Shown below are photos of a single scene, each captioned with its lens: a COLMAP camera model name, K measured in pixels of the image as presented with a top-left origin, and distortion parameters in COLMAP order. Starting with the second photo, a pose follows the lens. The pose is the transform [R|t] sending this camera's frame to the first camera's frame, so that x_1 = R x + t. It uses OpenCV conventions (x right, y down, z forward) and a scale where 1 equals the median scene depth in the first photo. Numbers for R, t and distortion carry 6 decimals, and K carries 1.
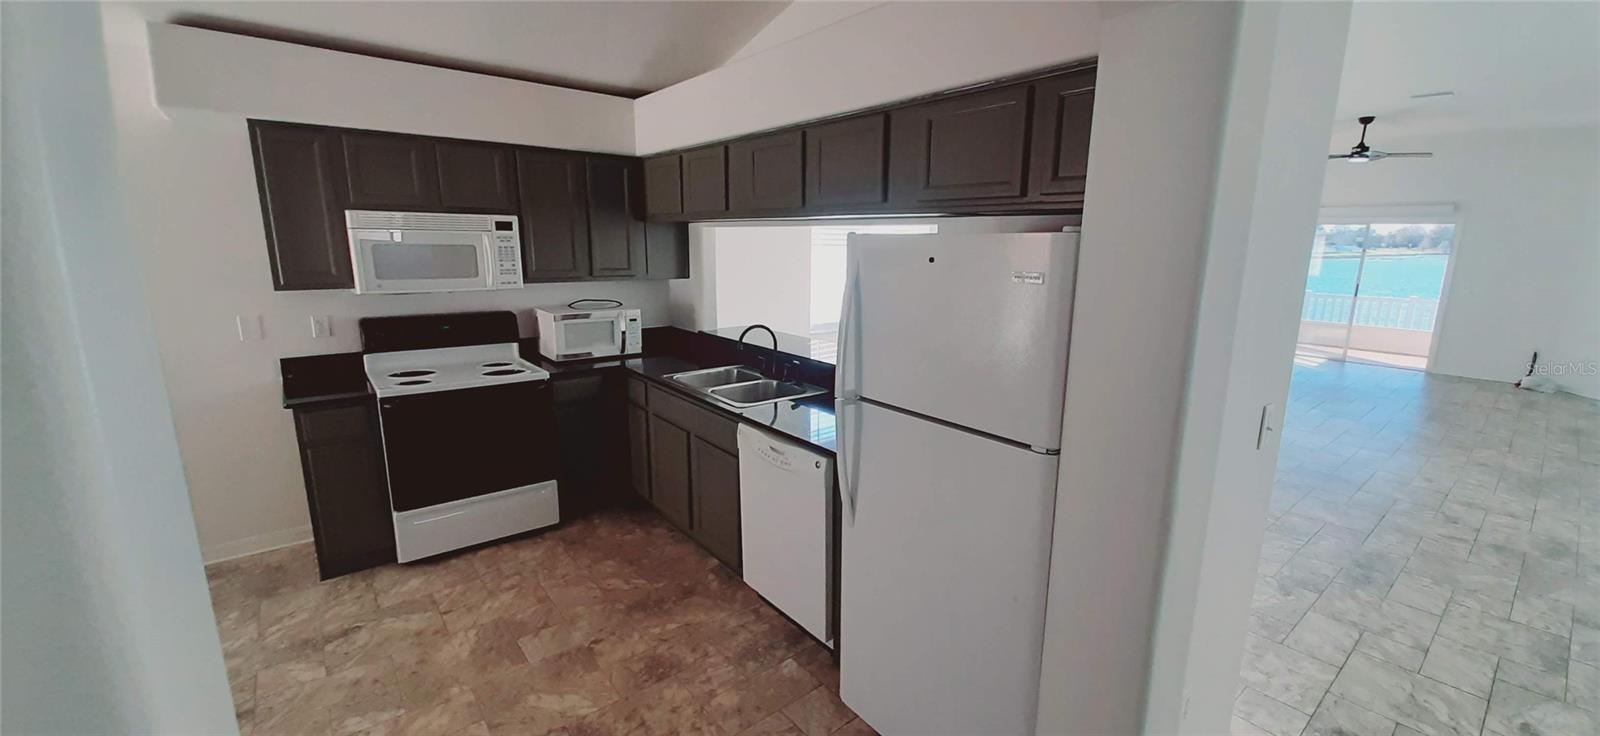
lens RADIAL K [[626.8, 0, 832.7], [0, 626.8, 366.5], [0, 0, 1]] dist [0.000614, -0.005376]
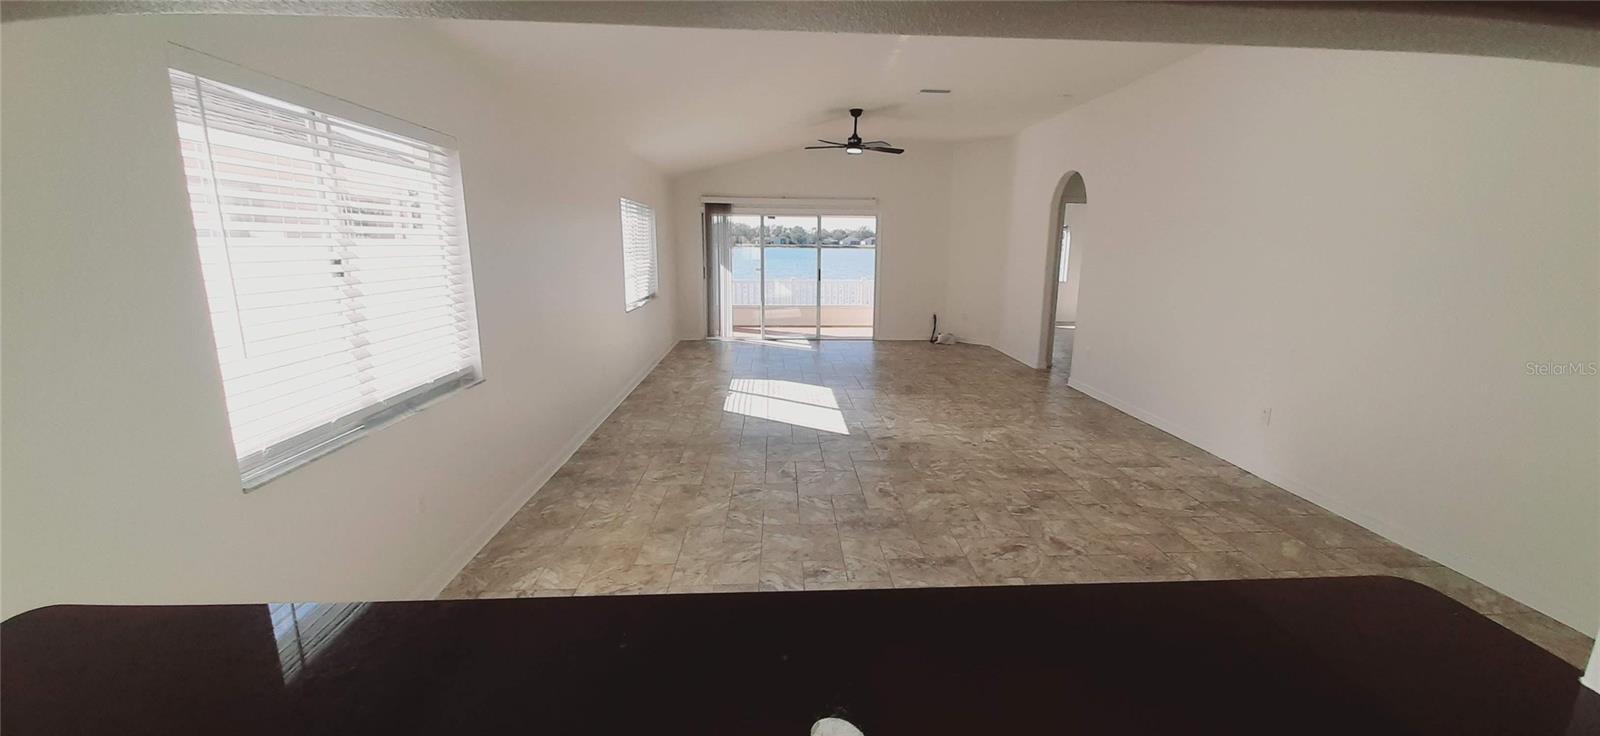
lens RADIAL K [[626.8, 0, 799.5], [0, 626.8, 368.4], [0, 0, 1]] dist [0.000614, -0.005376]
pose [[0.612255, -0.166010, 0.773036, -0.134169], [0.158642, 0.983620, 0.085586, -0.113569], [-0.774582, 0.070236, 0.628562, 0.653425]]
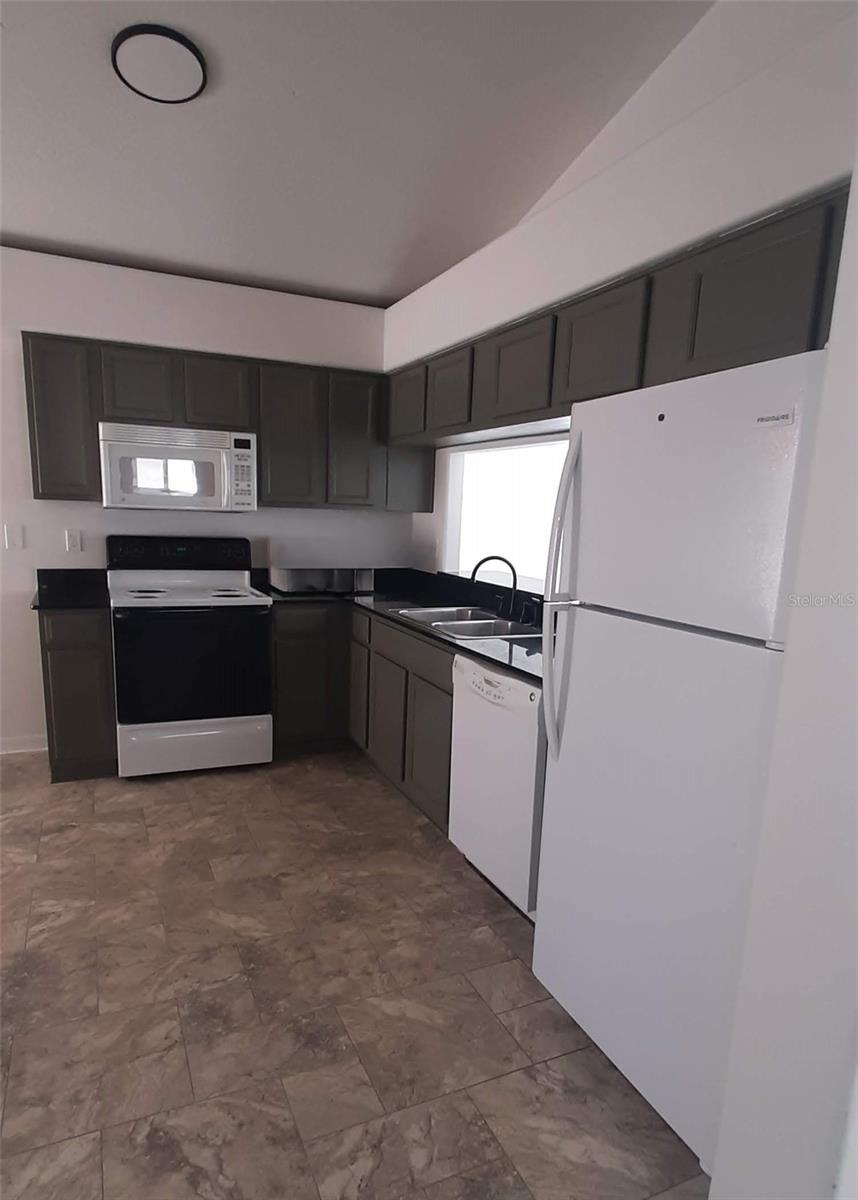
lens RADIAL K [[726.8, 0, 425.7], [0, 726.8, 656.1], [0, 0, 1]] dist [-0.003570, 0.007227]
pose [[0.960645, 0.075768, -0.267245, 0.074821], [-0.077963, 0.996953, 0.002403, 0.085134], [0.266613, 0.018527, 0.963626, 0.012335]]
